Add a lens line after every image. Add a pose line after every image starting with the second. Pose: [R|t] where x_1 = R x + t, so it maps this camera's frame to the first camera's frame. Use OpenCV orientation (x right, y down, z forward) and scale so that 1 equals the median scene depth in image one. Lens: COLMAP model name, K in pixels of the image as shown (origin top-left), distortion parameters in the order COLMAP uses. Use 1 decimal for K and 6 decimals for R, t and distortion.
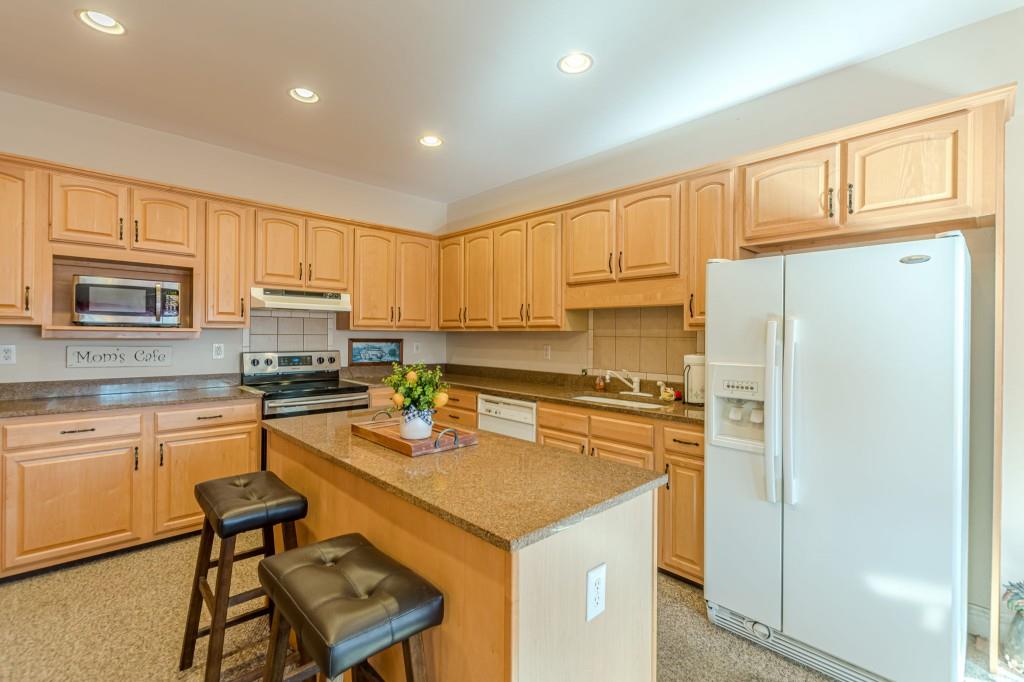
lens RADIAL K [[447.4, 0, 508.0], [0, 447.4, 333.8], [0, 0, 1]] dist [0.001669, -0.000205]
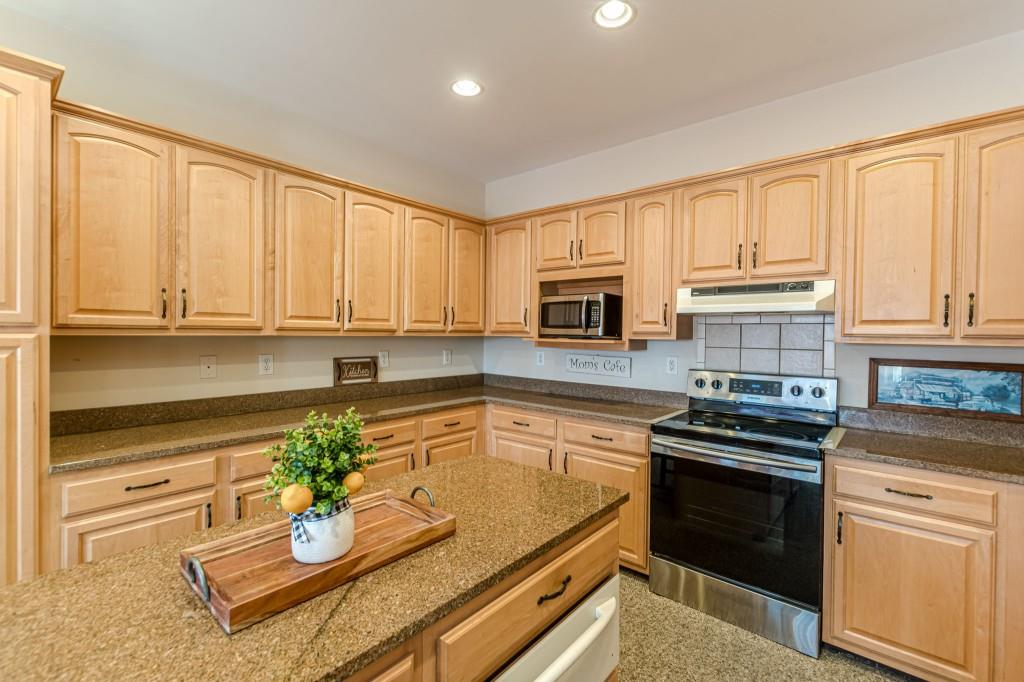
lens RADIAL K [[447.4, 0, 508.5], [0, 447.4, 344.5], [0, 0, 1]] dist [0.001669, -0.000205]
pose [[0.101779, 0.007151, -0.994781, 0.185560], [-0.017870, 0.999826, 0.005359, -0.002193], [0.994647, 0.017232, 0.101889, 0.582411]]
